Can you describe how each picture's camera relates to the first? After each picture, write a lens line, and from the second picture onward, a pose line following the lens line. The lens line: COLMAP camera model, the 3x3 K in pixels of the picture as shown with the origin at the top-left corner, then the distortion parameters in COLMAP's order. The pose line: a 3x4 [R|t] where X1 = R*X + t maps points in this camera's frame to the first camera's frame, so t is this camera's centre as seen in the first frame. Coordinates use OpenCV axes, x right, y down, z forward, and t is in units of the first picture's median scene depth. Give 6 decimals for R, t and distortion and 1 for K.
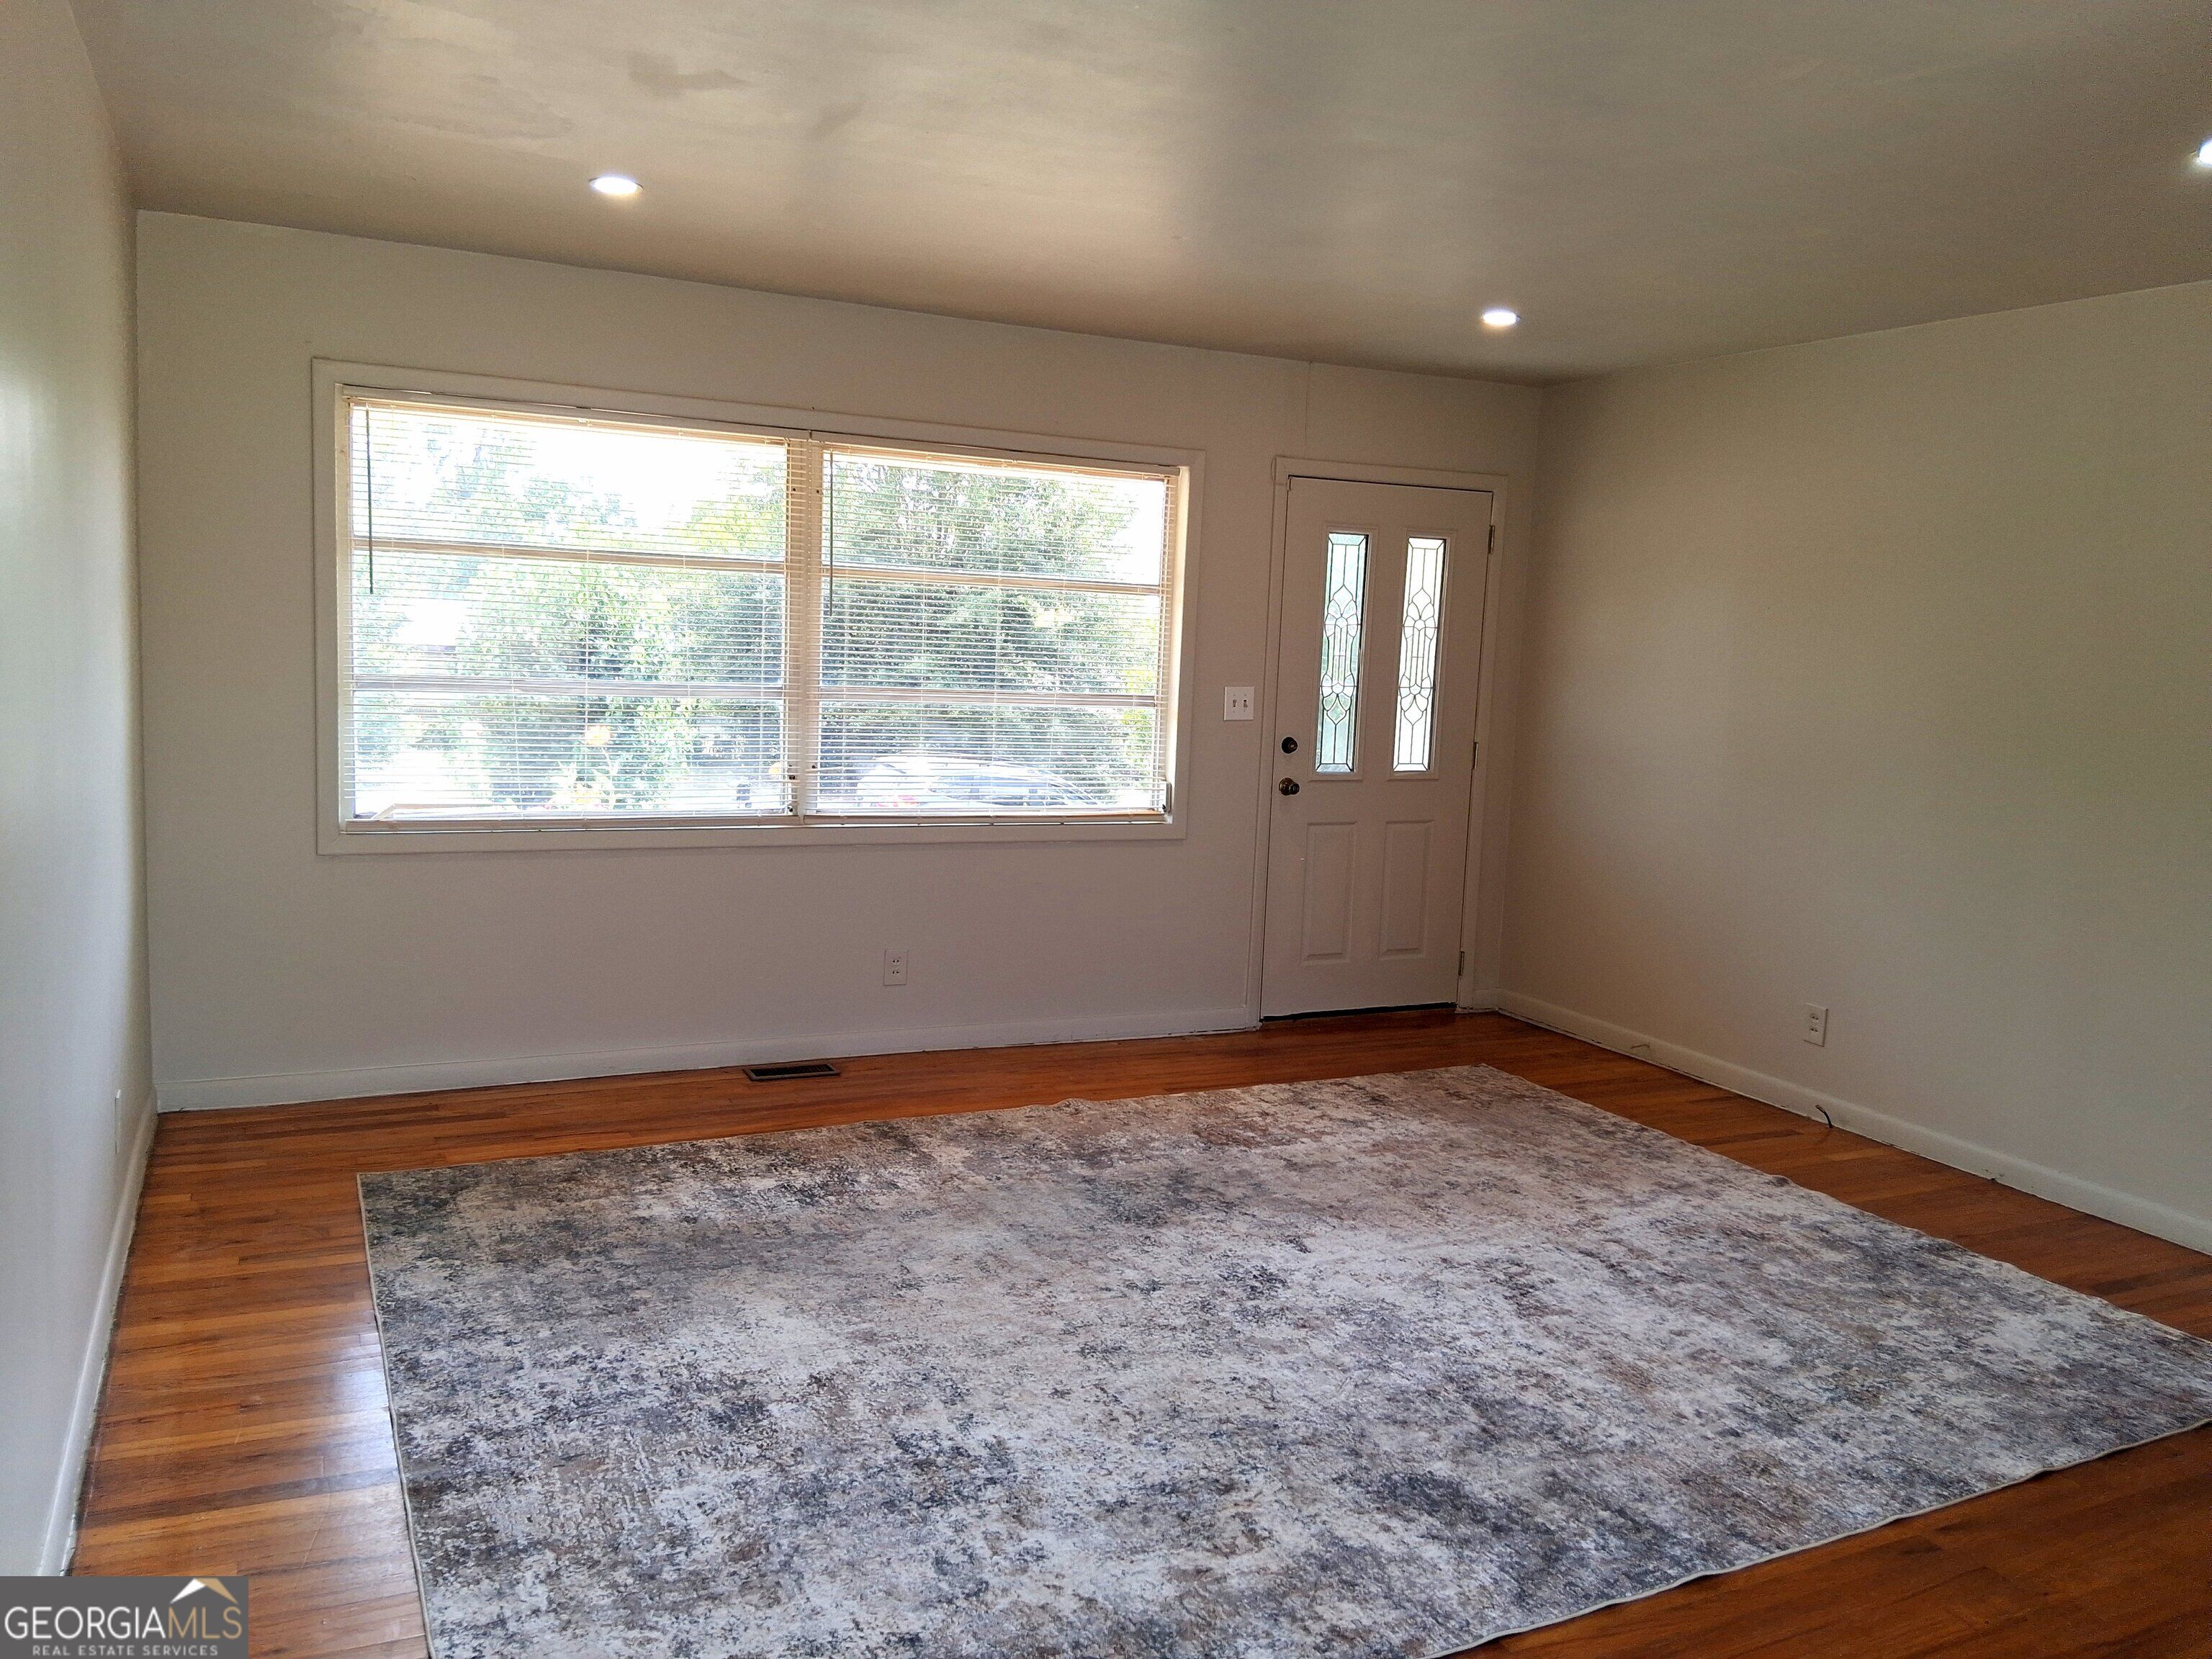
lens RADIAL K [[1677.9, 0, 1106.0], [0, 1677.9, 829.5], [0, 0, 1]] dist [0.000127, -0.080217]
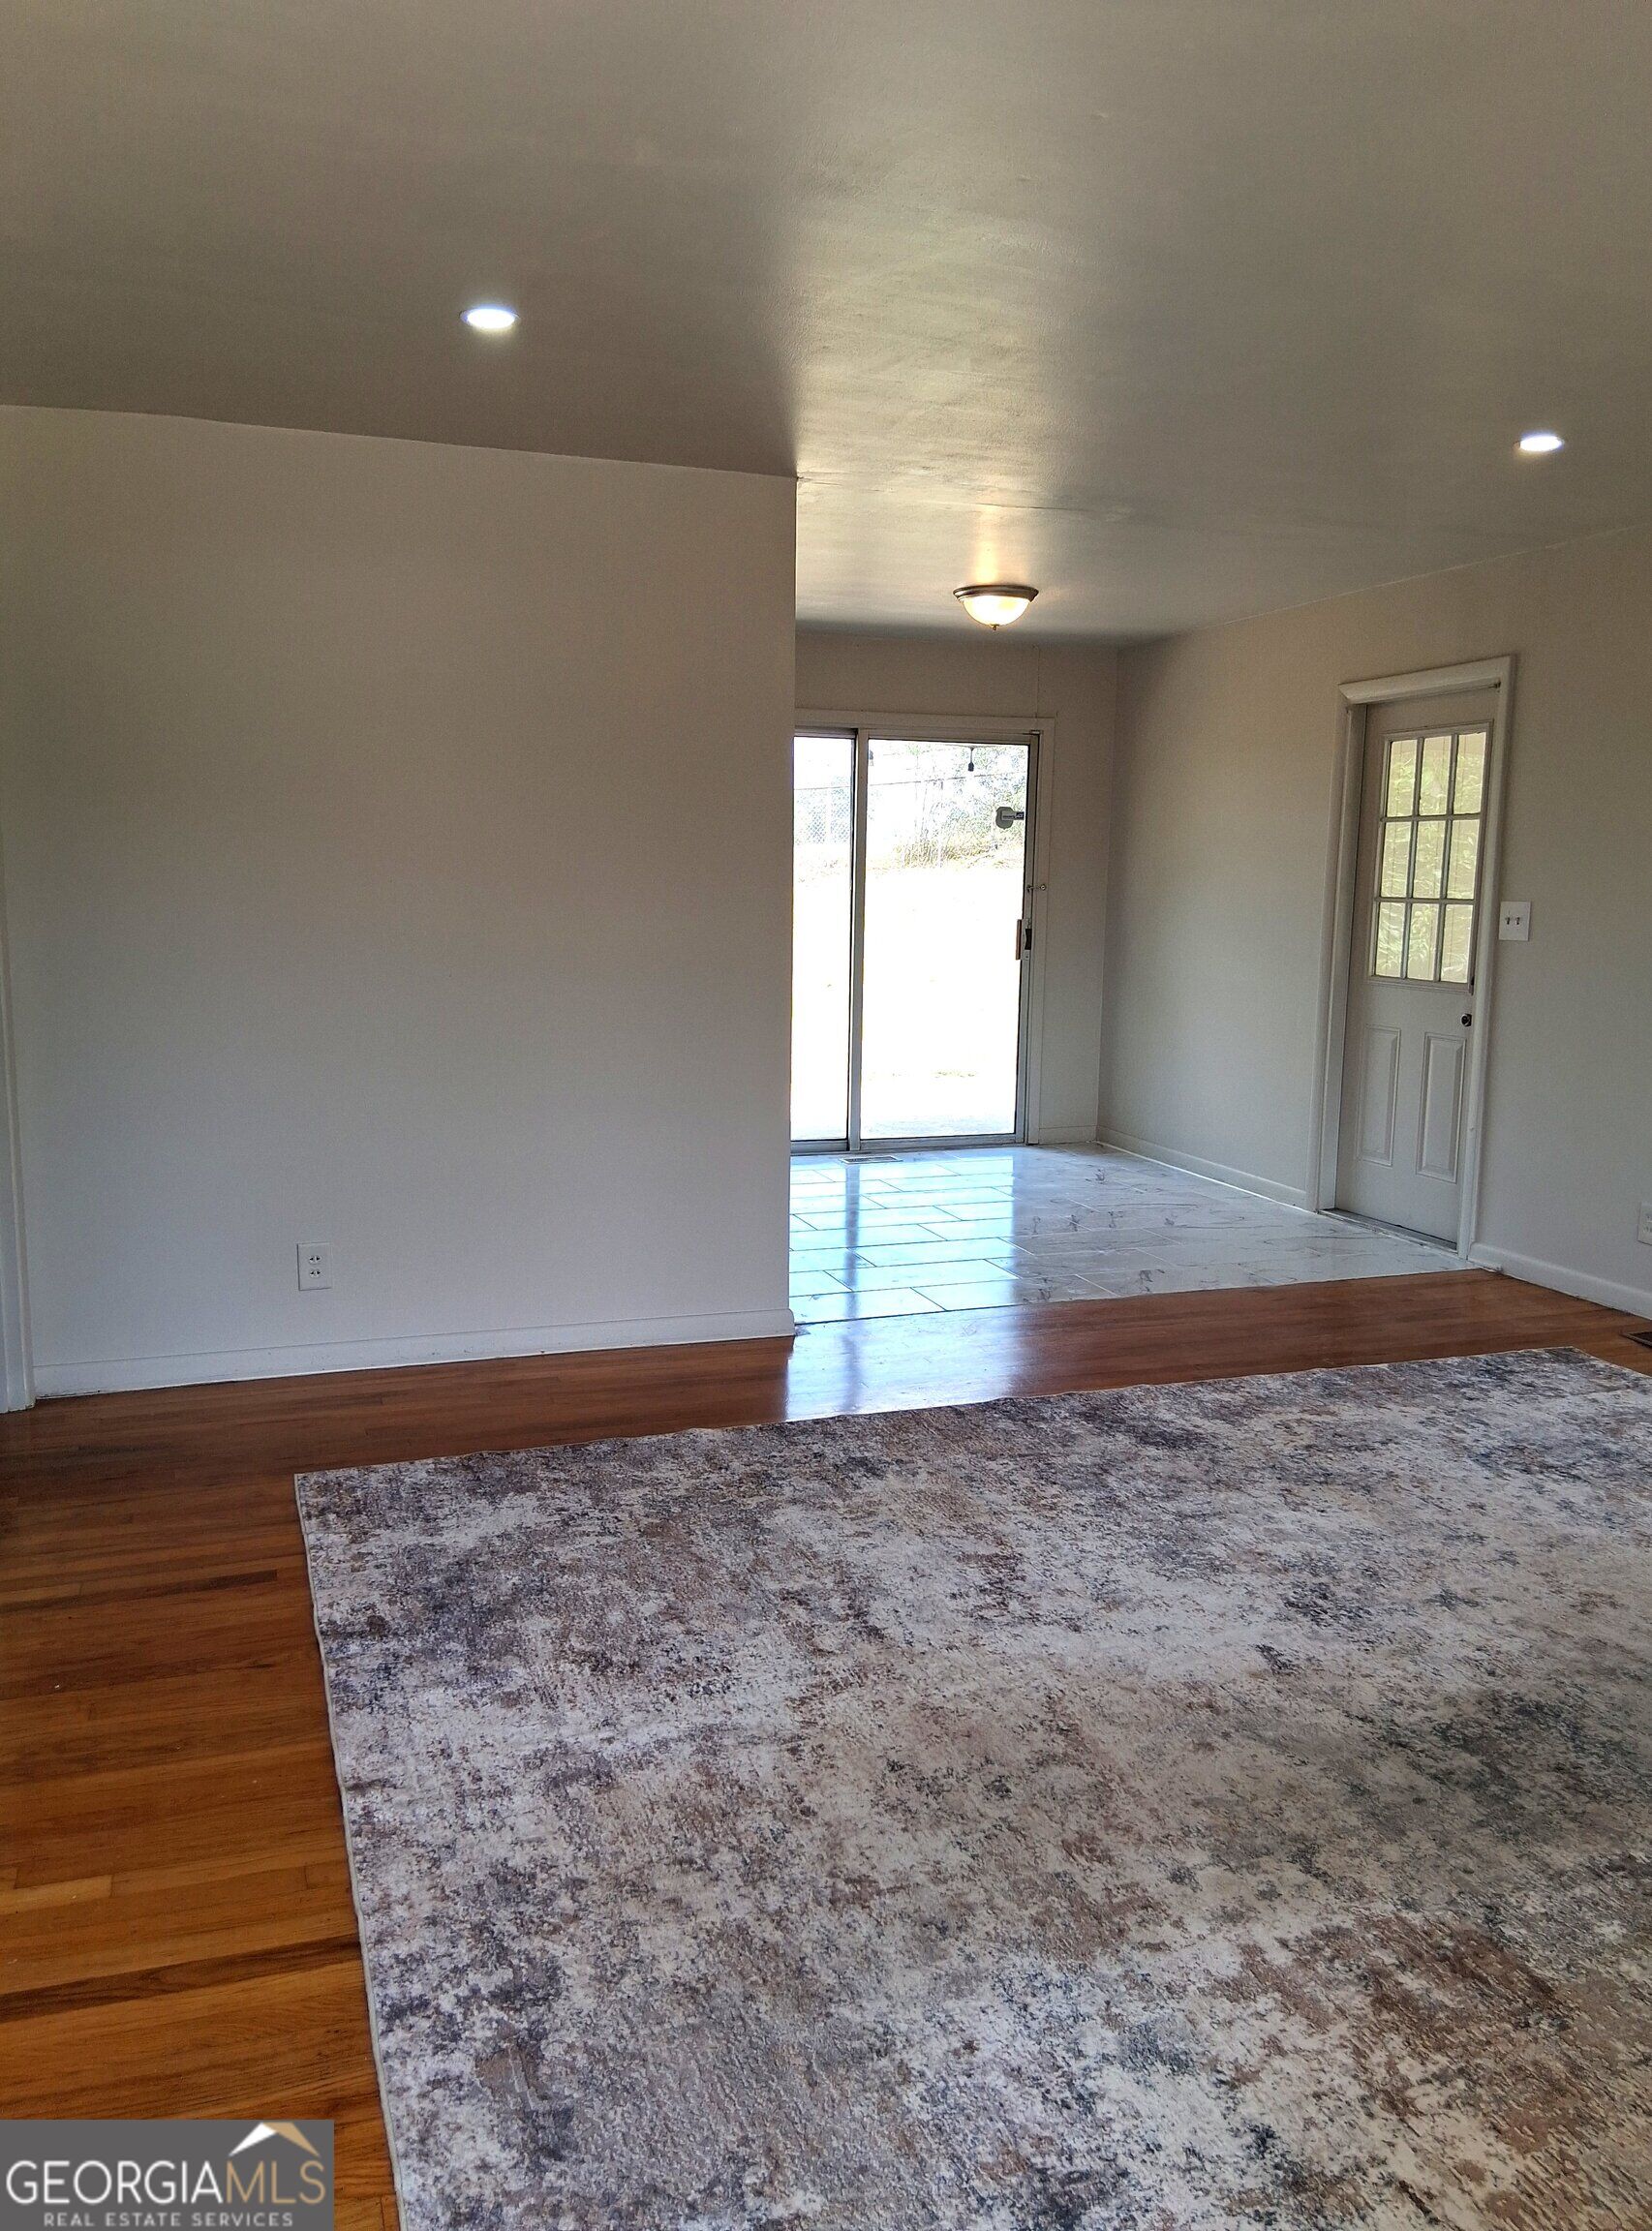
lens RADIAL K [[1663.4, 0, 826.0], [0, 1663.4, 1115.5], [0, 0, 1]] dist [0.097041, -0.159338]
pose [[-0.992212, -0.061626, 0.108248, 0.258332], [-0.031411, 0.964742, 0.261316, -0.175449], [-0.120535, 0.255881, -0.959164, 1.768935]]
